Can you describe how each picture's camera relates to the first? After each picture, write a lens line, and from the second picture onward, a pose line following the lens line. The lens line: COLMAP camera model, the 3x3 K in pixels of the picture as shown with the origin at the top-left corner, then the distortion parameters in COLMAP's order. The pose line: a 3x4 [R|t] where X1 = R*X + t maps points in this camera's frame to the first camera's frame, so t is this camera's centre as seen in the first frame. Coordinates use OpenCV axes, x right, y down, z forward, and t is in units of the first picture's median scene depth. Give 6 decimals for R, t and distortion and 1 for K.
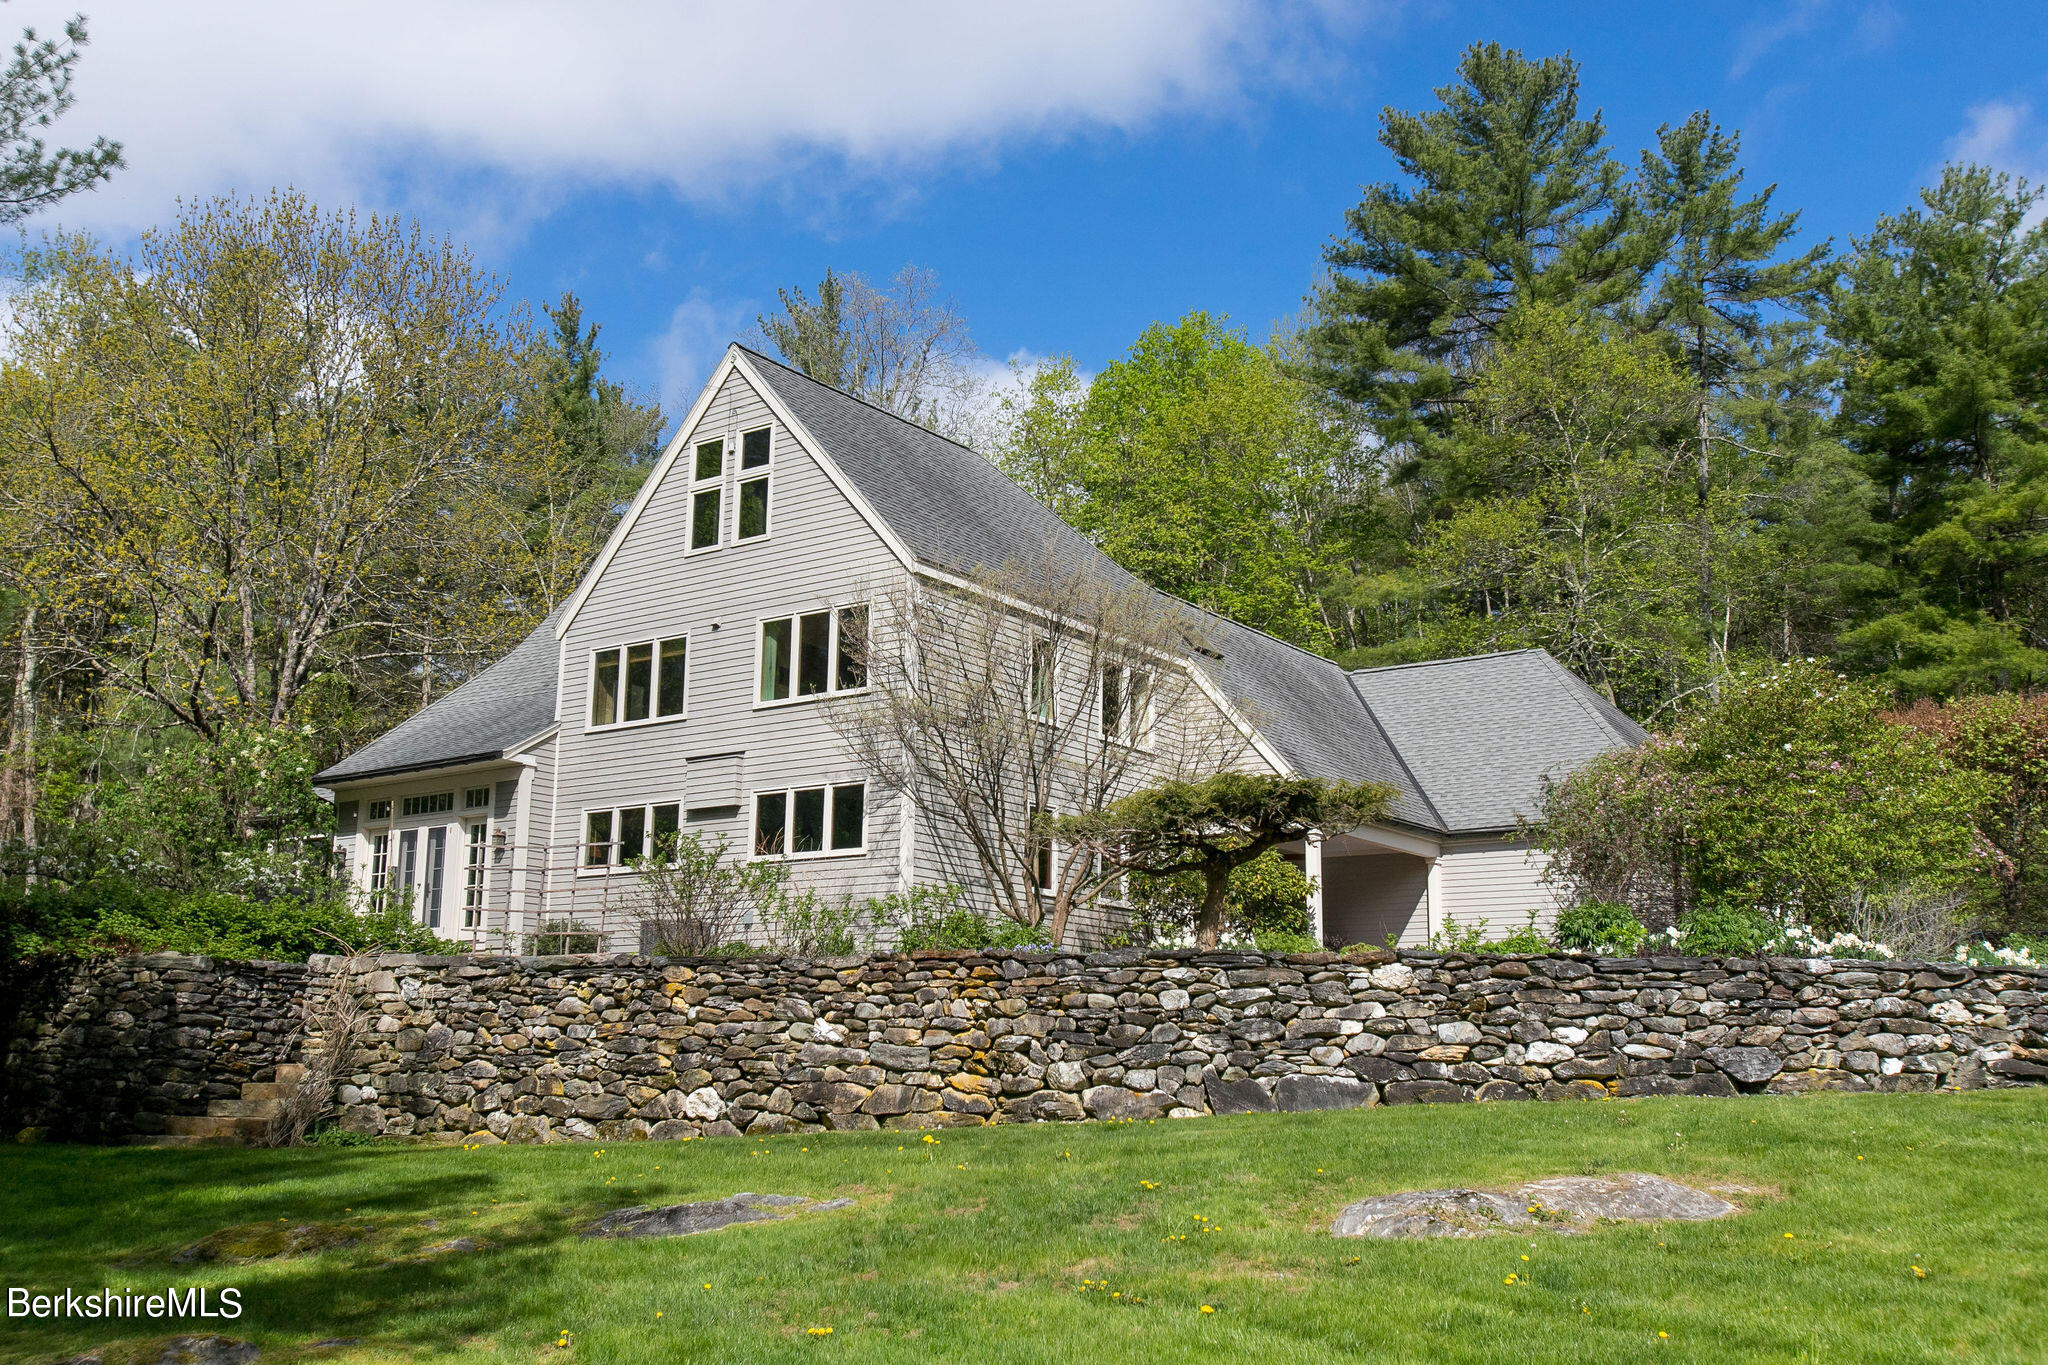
lens RADIAL K [[1988.5, 0, 1030.1], [0, 1988.5, 677.1], [0, 0, 1]] dist [0.010065, 0.000000]
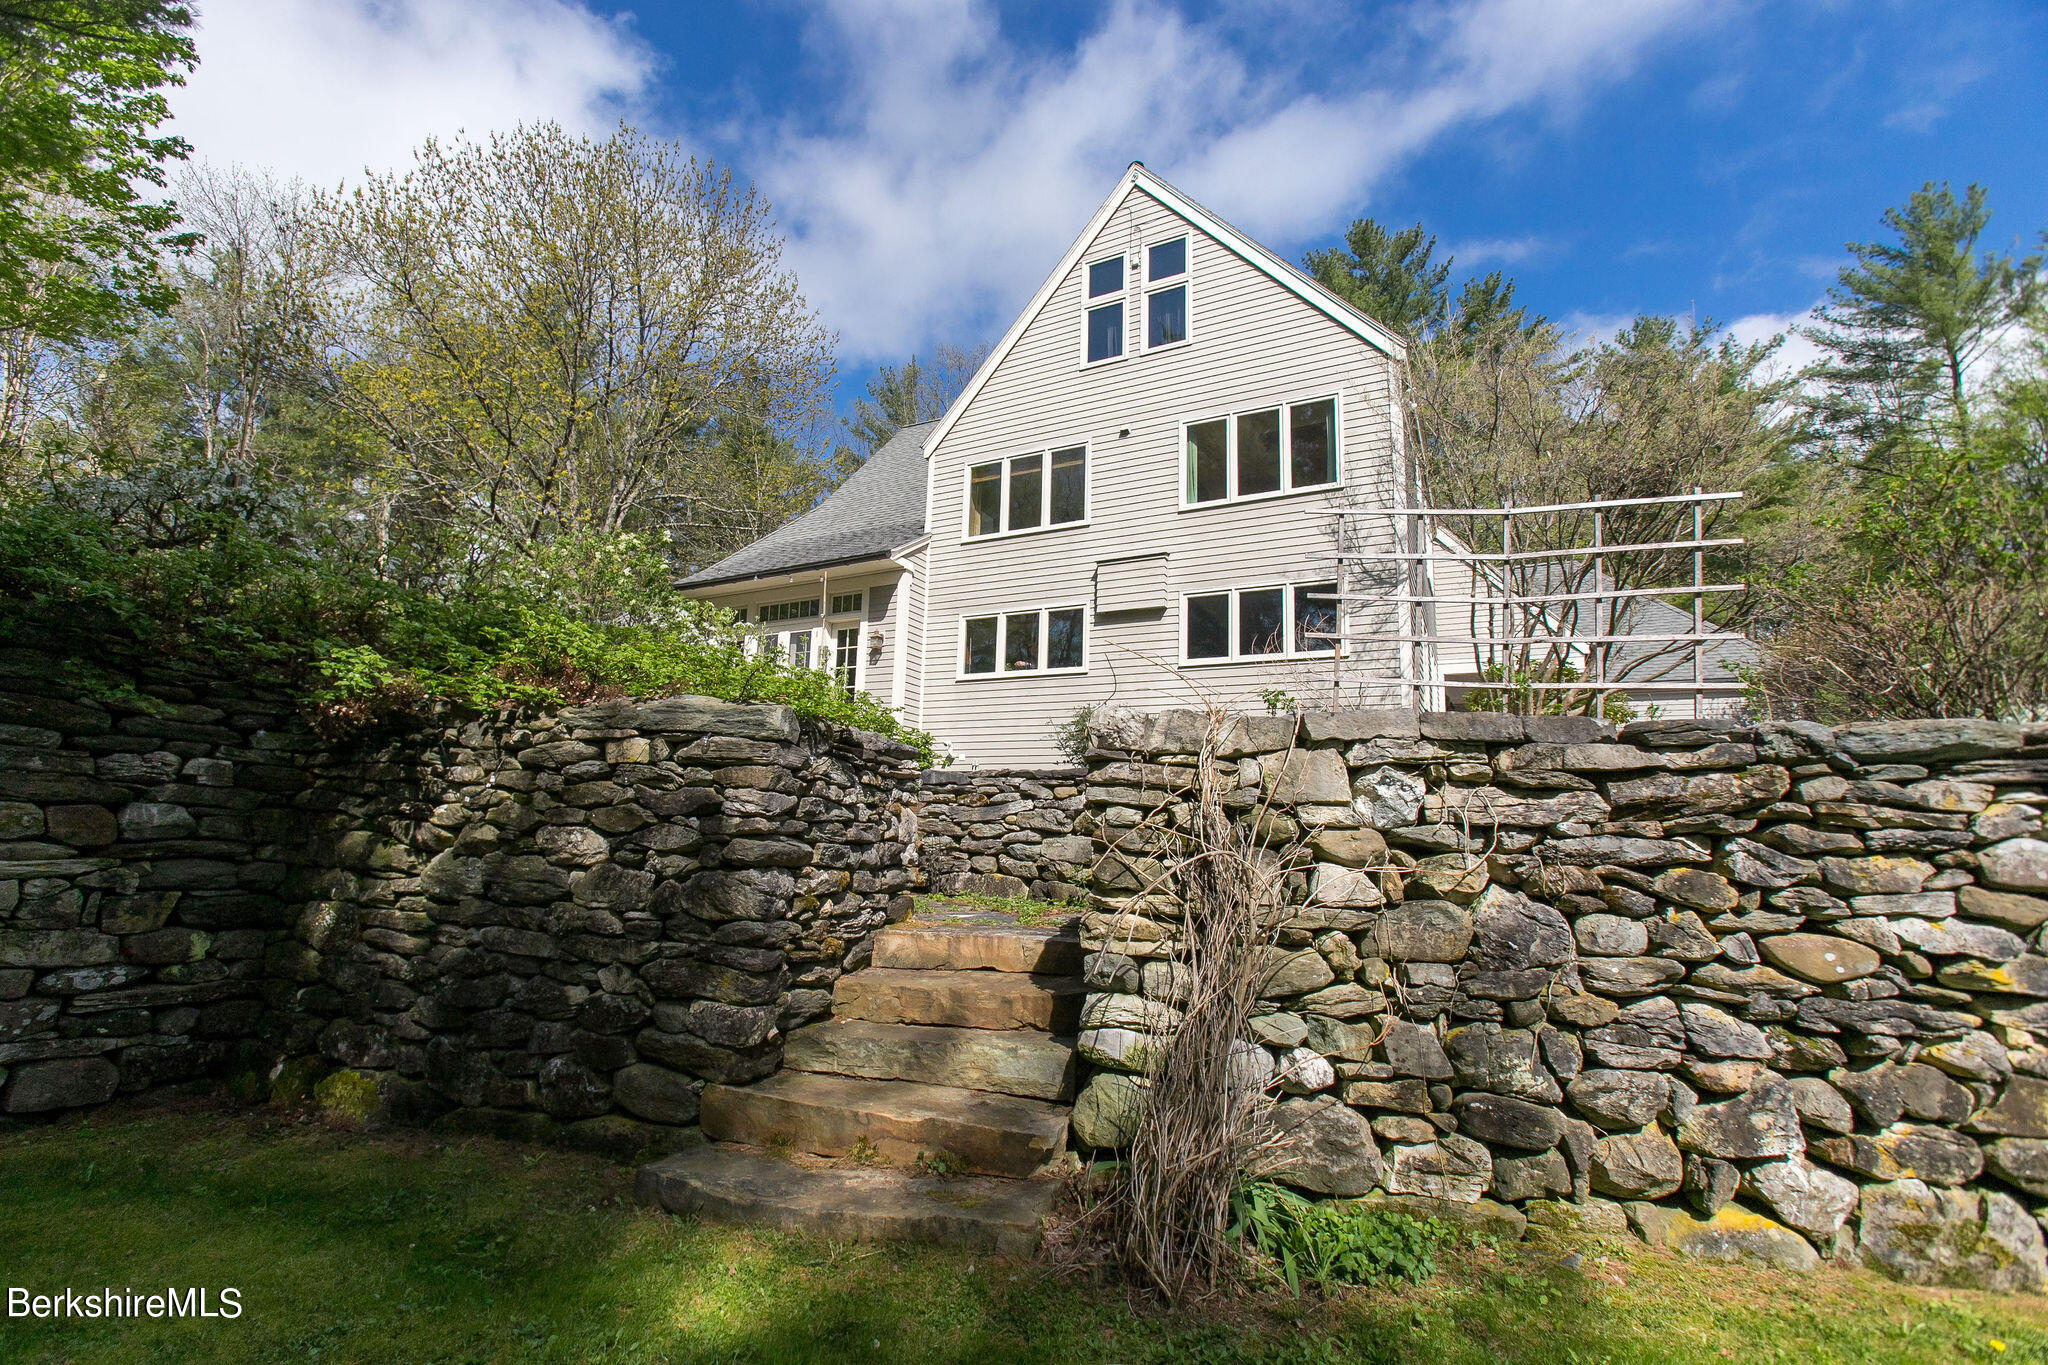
lens RADIAL K [[913.6, 0, 1013.7], [0, 913.6, 694.2], [0, 0, 1]] dist [0.002285, 0.002172]
pose [[0.989960, 0.040189, 0.135516, -0.378671], [-0.046993, 0.997771, 0.047387, 0.120905], [-0.133309, -0.053279, 0.989641, 0.767526]]
